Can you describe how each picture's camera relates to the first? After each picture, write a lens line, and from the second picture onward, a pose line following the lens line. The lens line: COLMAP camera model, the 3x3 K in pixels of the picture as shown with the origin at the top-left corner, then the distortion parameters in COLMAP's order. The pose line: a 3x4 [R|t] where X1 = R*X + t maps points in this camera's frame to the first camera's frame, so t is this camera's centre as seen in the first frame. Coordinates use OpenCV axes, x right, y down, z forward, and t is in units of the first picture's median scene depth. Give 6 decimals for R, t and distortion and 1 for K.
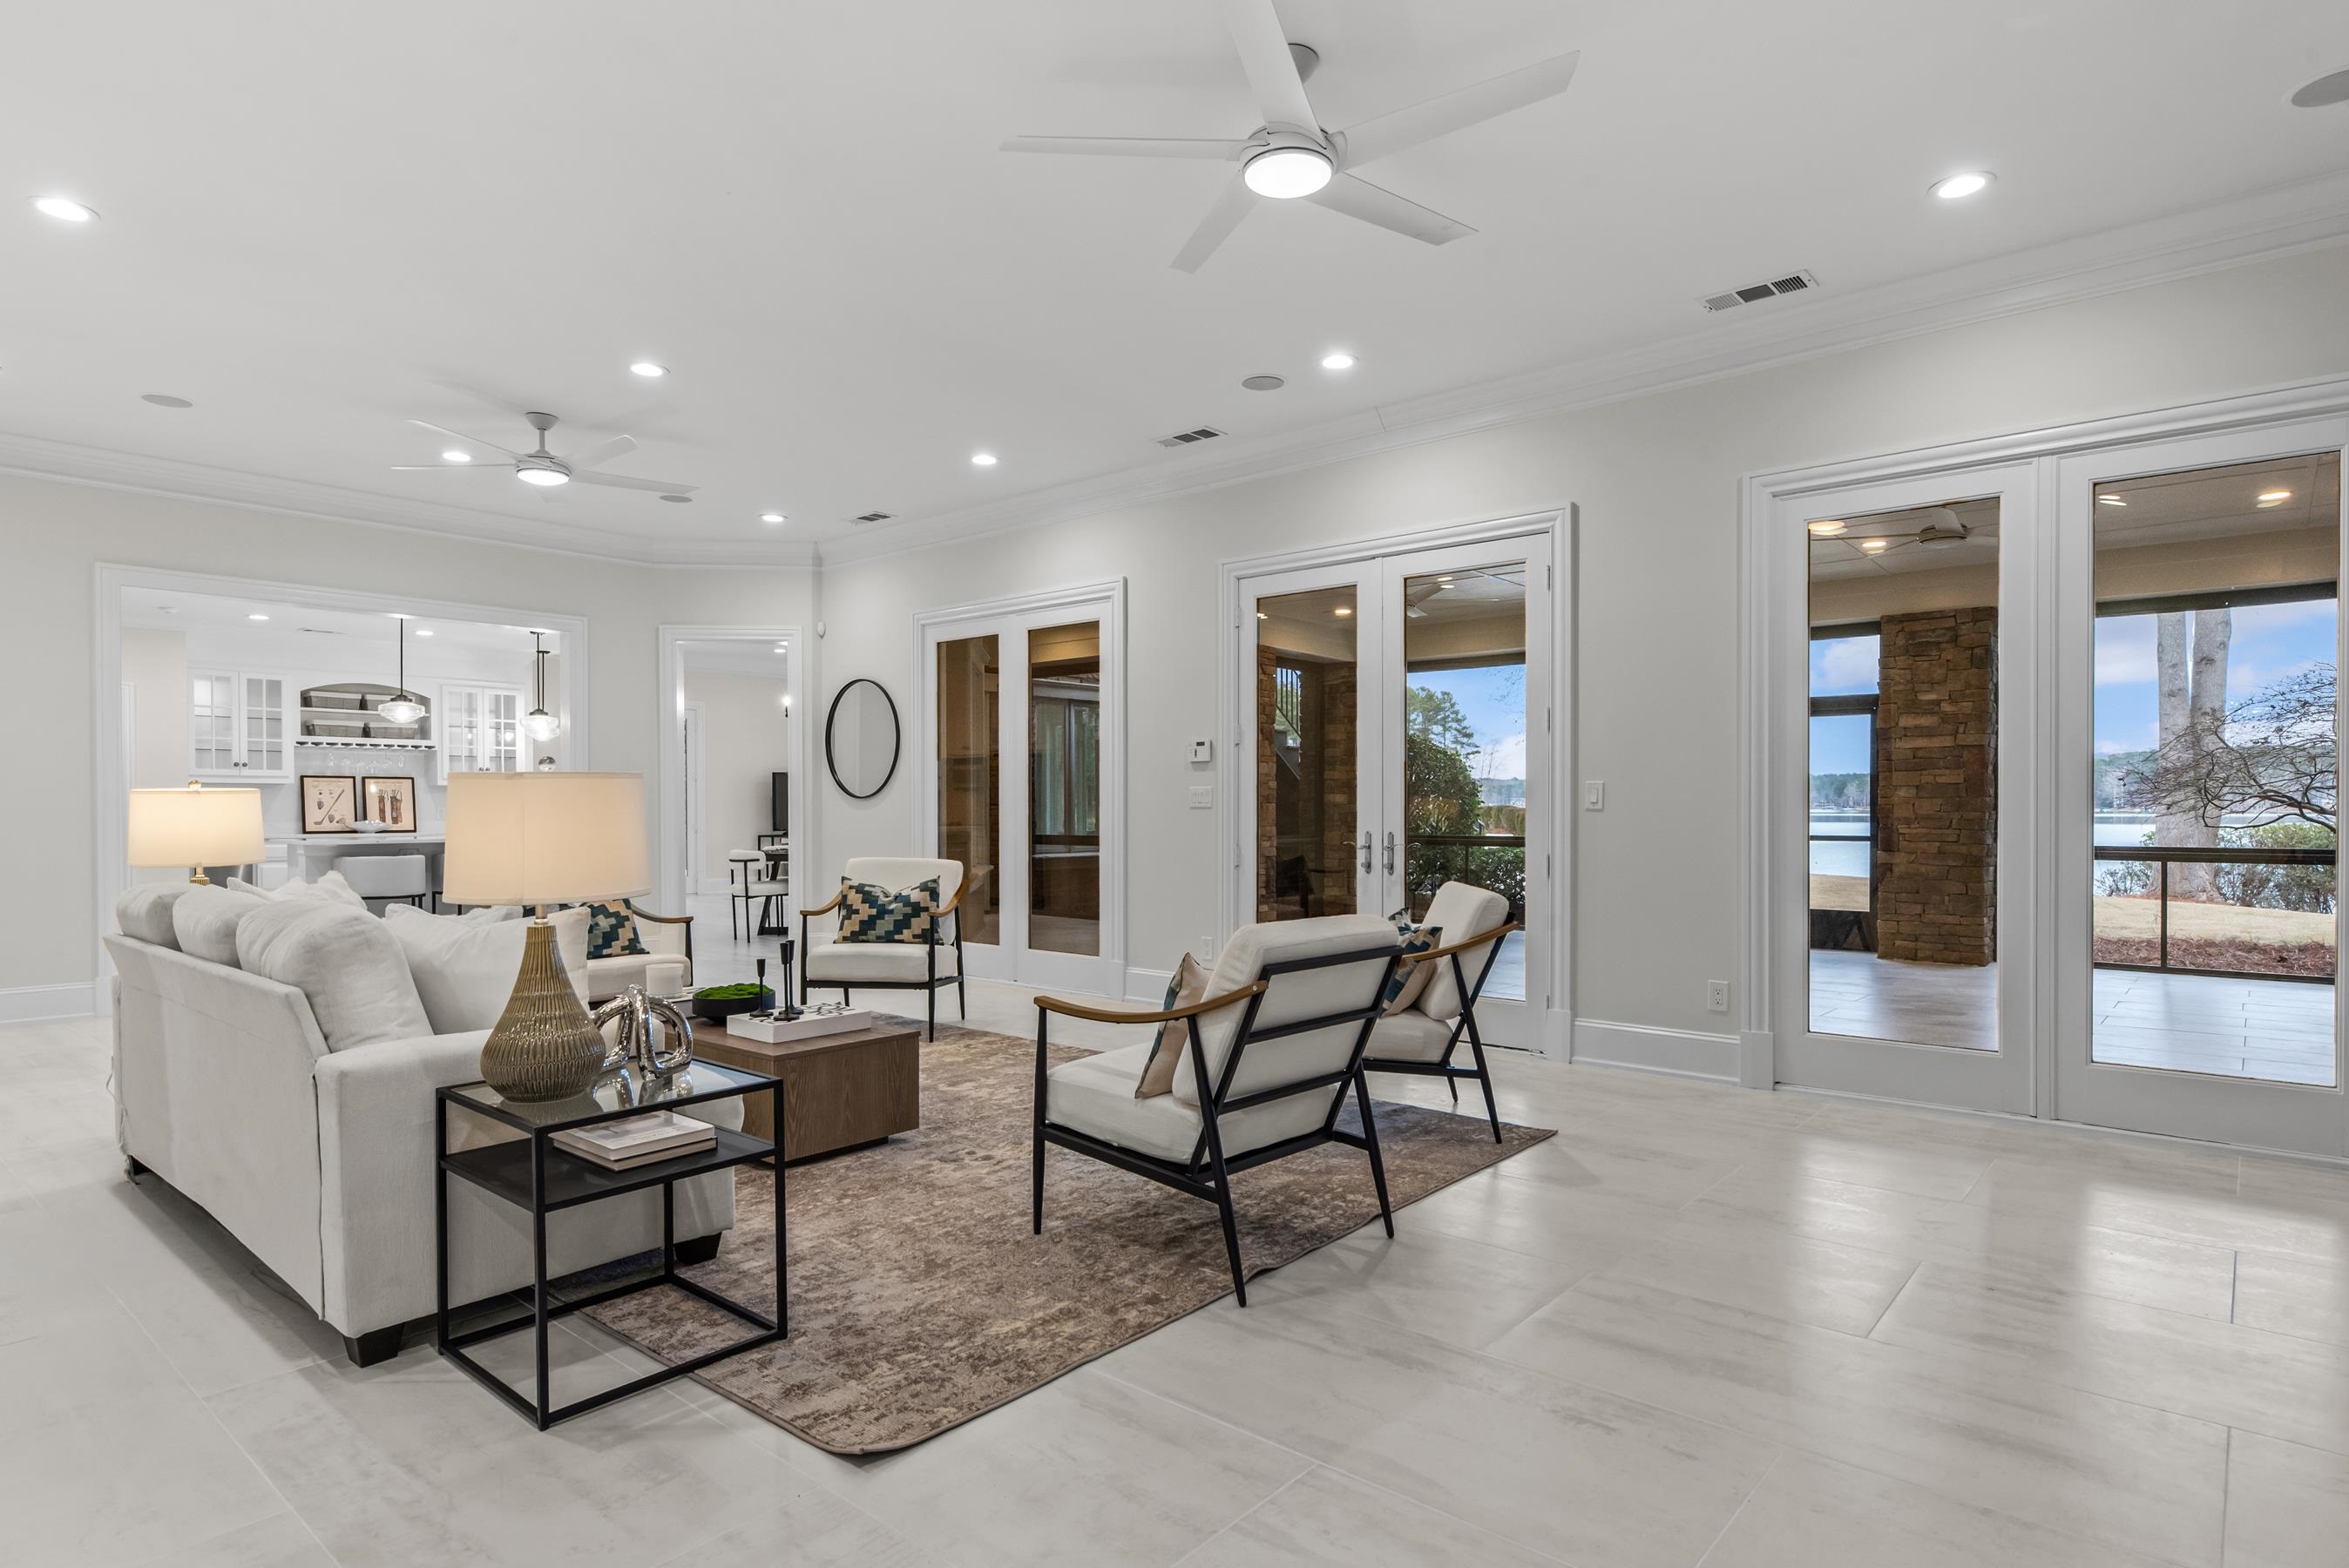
lens RADIAL K [[1268.6, 0, 1175.6], [0, 1268.6, 815.7], [0, 0, 1]] dist [0.004814, -0.000561]
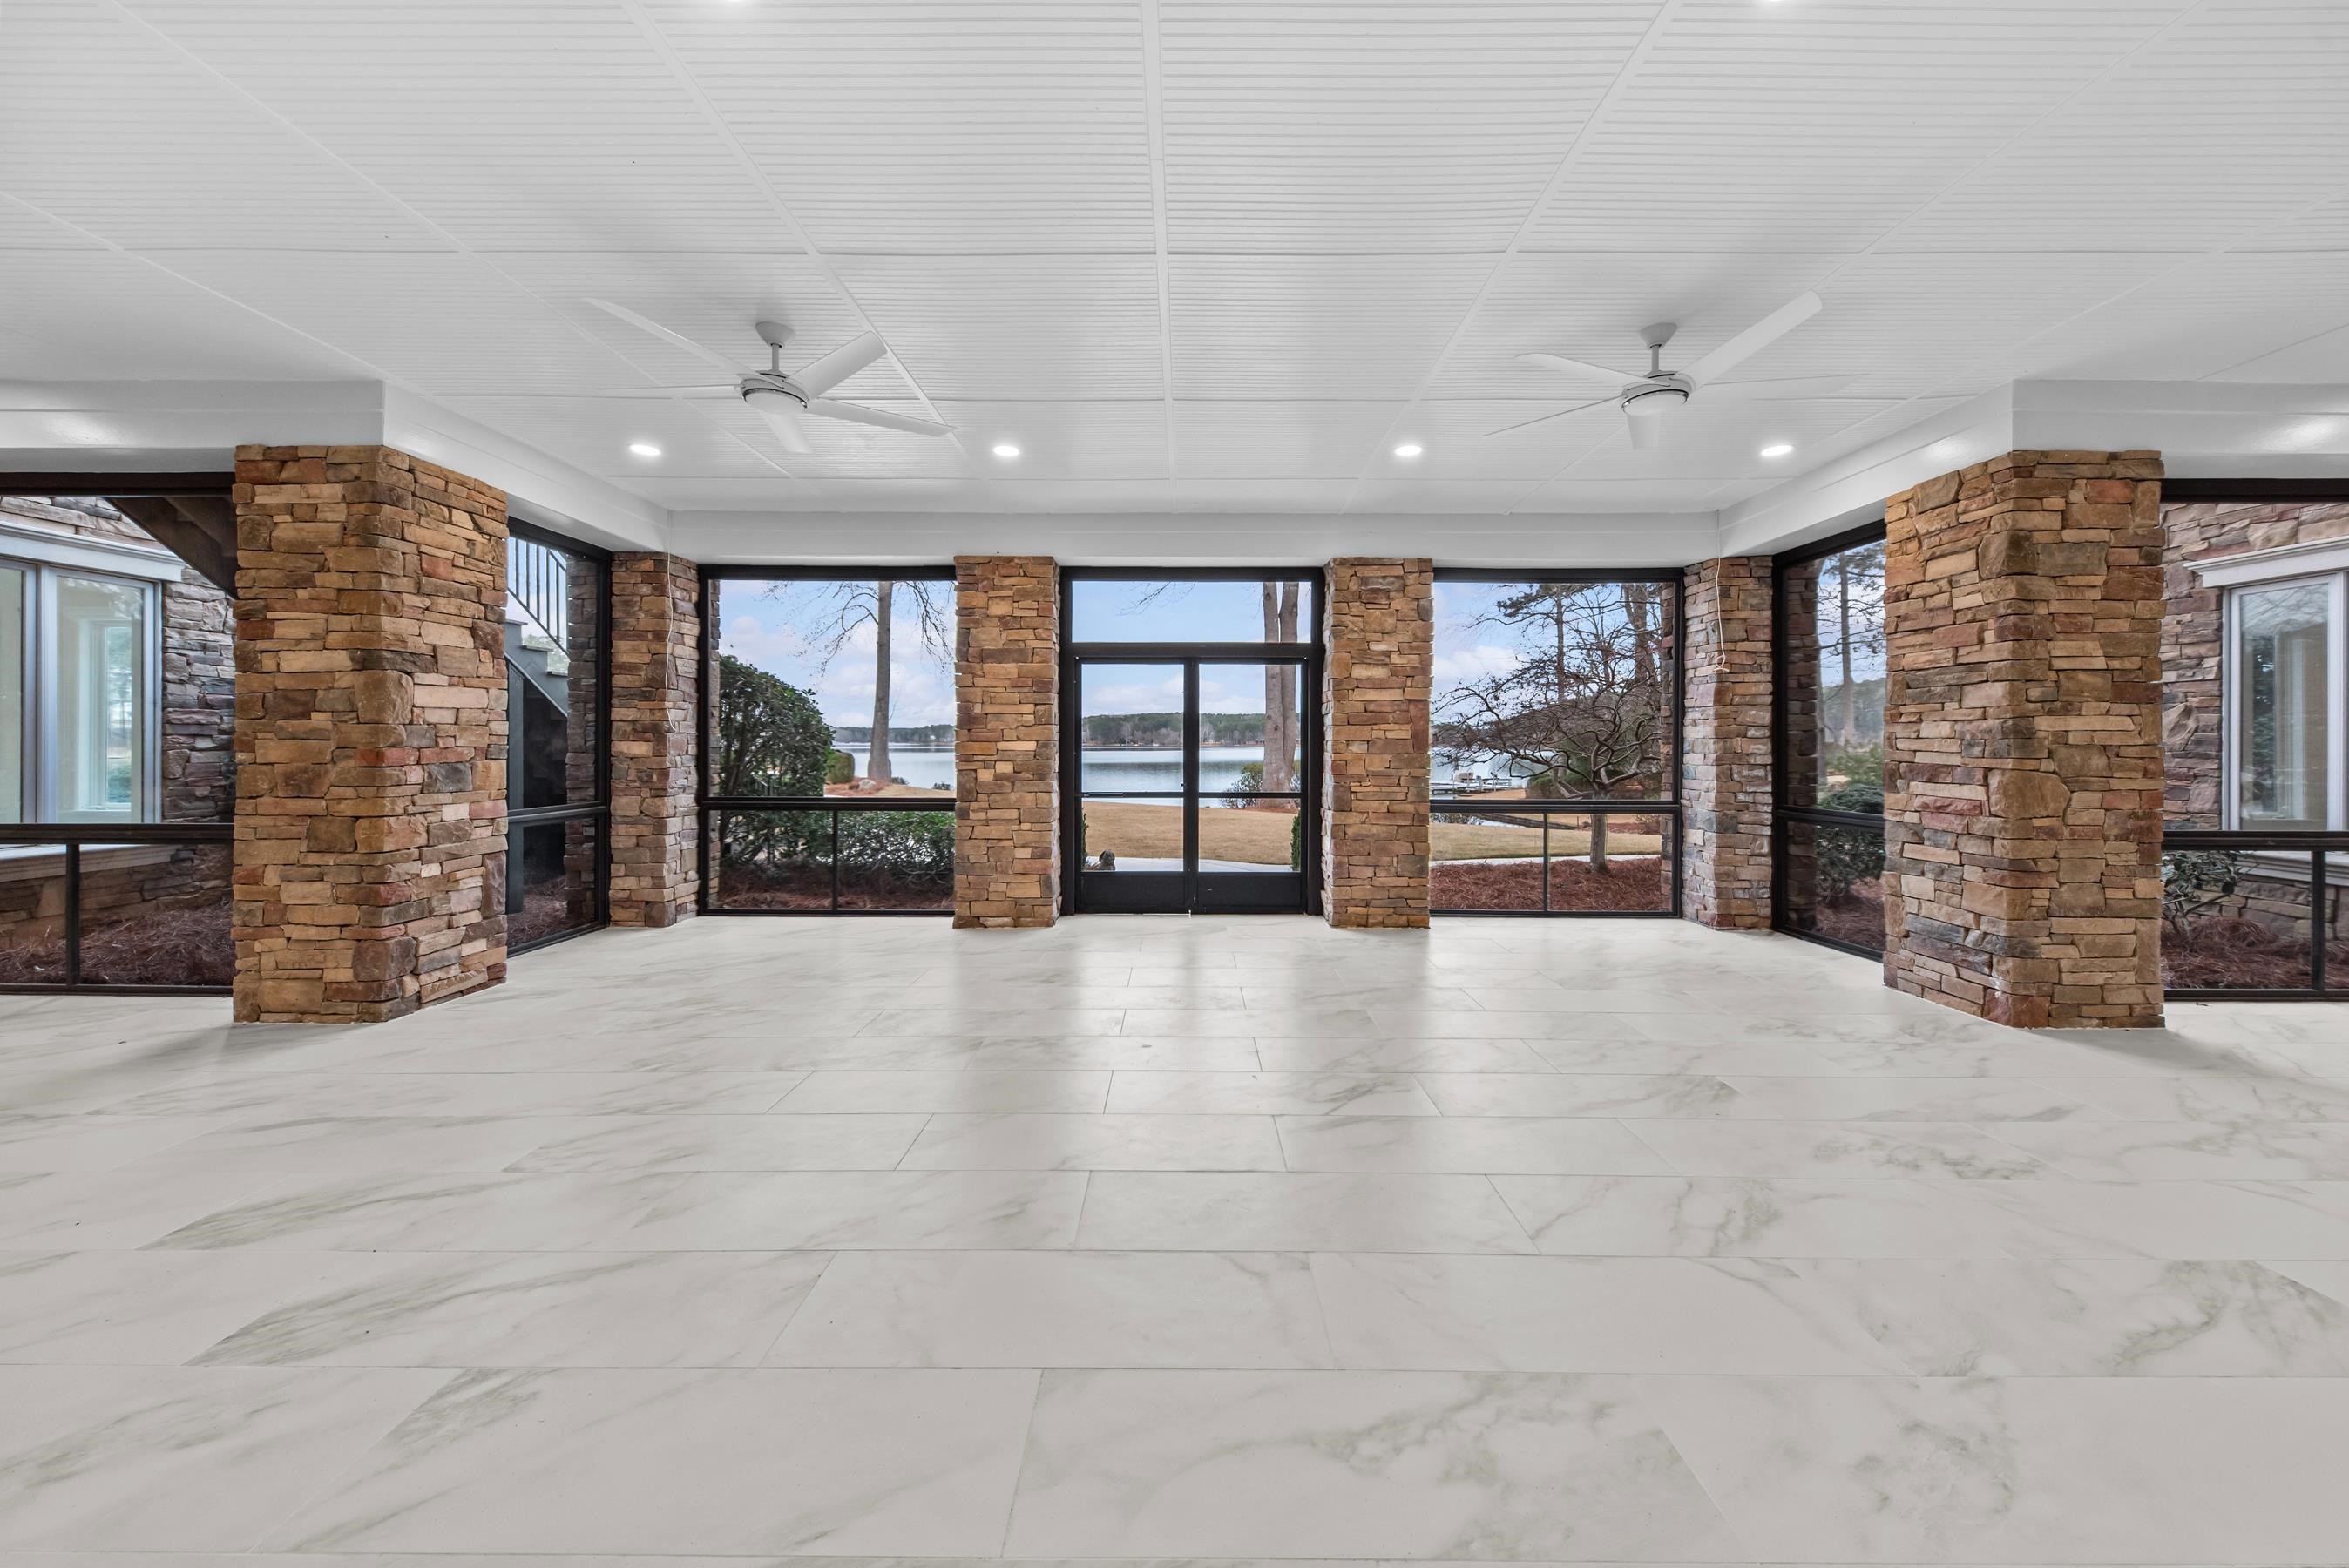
lens RADIAL K [[818.0, 0, 1178.5], [0, 818.0, 744.0], [0, 0, 1]] dist [0.006147, -0.002240]
pose [[0.755810, 0.003254, 0.654782, 0.129252], [0.000196, 0.999986, -0.005196, -0.029330], [-0.654791, 0.004055, 0.755800, 1.021317]]
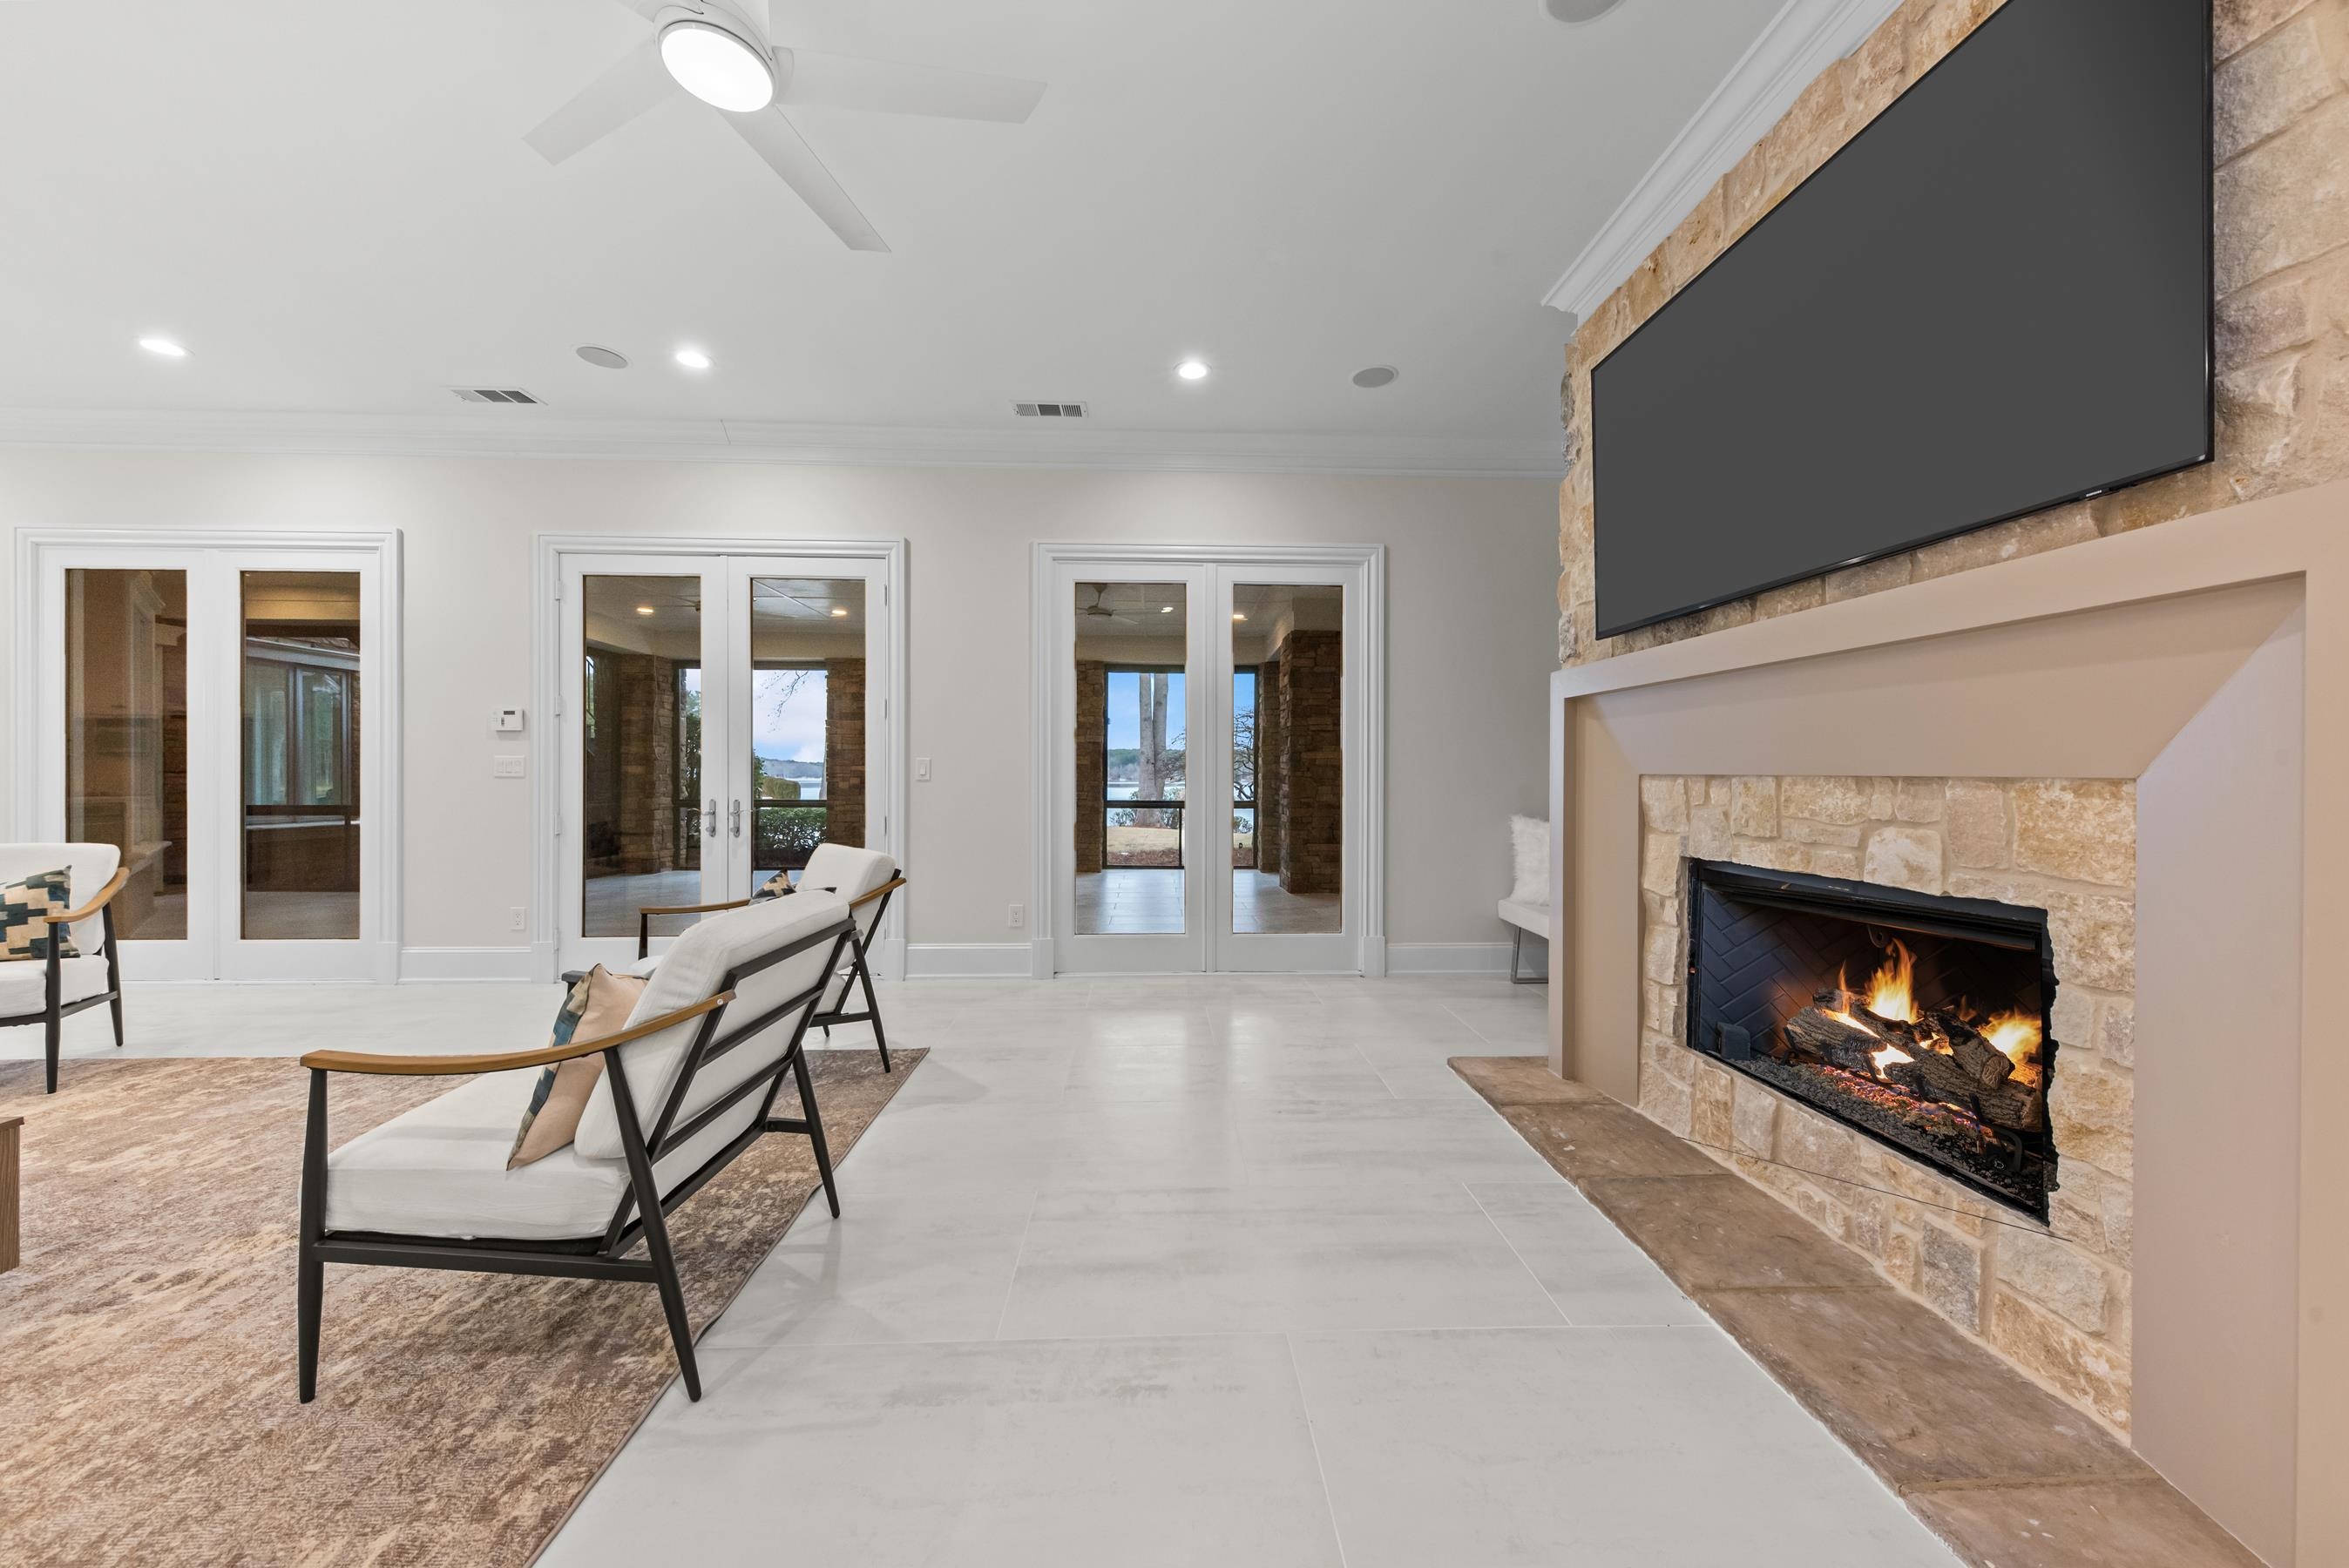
lens RADIAL K [[818.0, 0, 1192.4], [0, 818.0, 782.6], [0, 0, 1]] dist [0.006147, -0.002240]
pose [[0.728454, -0.000059, 0.685094, -0.036451], [0.000378, 1.000000, -0.000316, -0.001875], [-0.685094, 0.000489, 0.728454, 0.198212]]
